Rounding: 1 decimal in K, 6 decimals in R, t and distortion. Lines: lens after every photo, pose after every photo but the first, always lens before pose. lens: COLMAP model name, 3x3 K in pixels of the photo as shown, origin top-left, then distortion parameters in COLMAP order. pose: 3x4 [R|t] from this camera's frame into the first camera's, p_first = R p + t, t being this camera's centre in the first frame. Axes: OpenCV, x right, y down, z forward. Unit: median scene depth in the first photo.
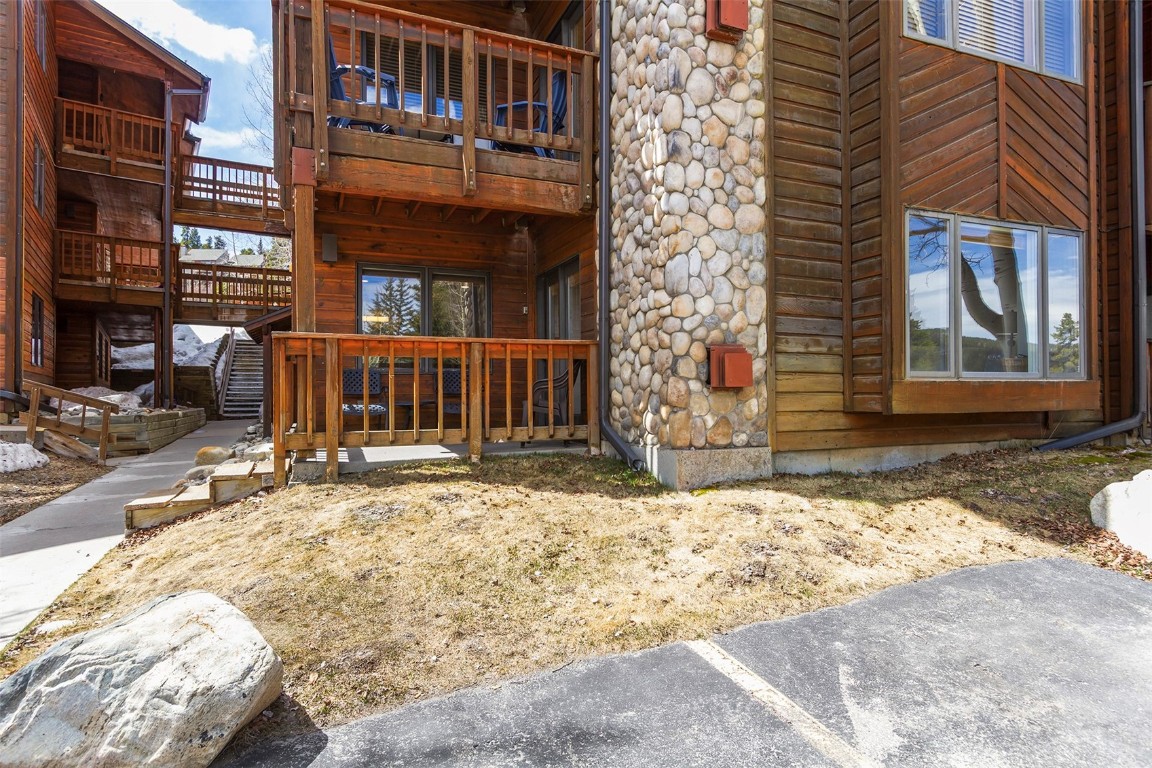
lens RADIAL K [[629.2, 0, 576.0], [0, 629.2, 384.0], [0, 0, 1]] dist [0.001938, 0.000238]
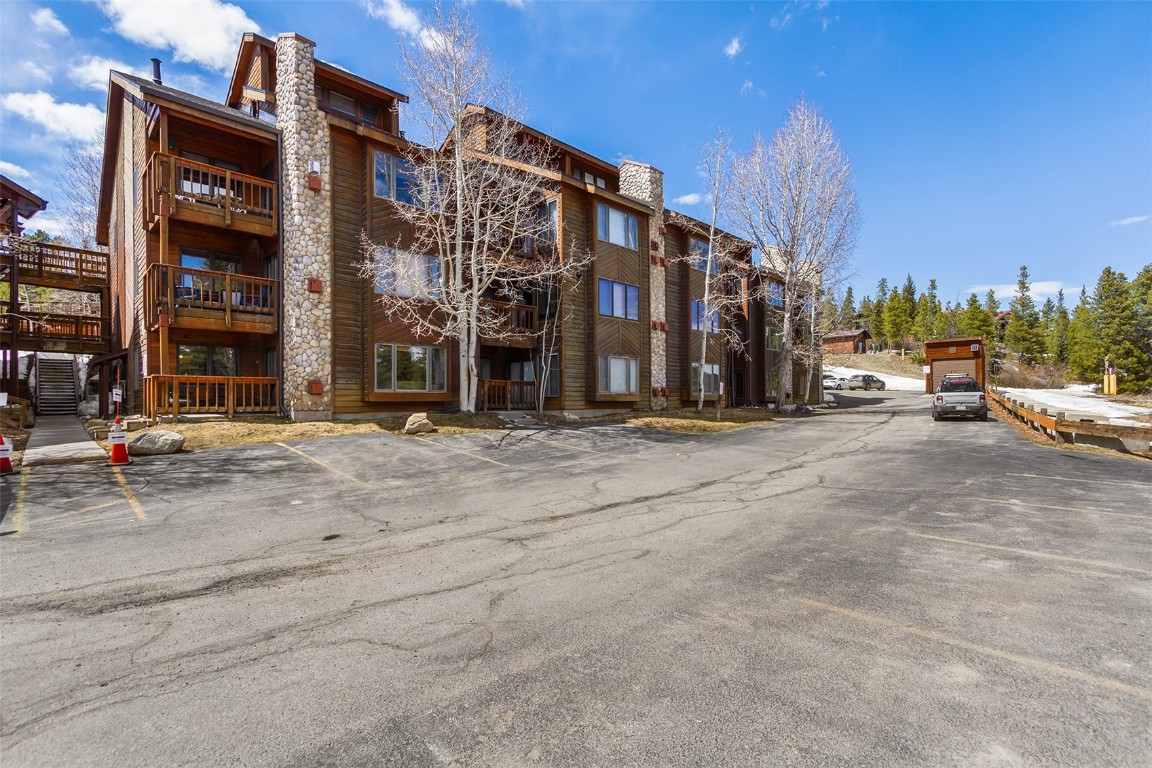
lens RADIAL K [[545.9, 0, 571.9], [0, 545.9, 394.8], [0, 0, 1]] dist [0.029142, -0.007566]
pose [[0.934903, 0.006450, 0.354845, 0.463844], [-0.006666, 0.999978, -0.000615, 0.005034], [-0.354841, -0.001790, 0.934925, -2.202634]]
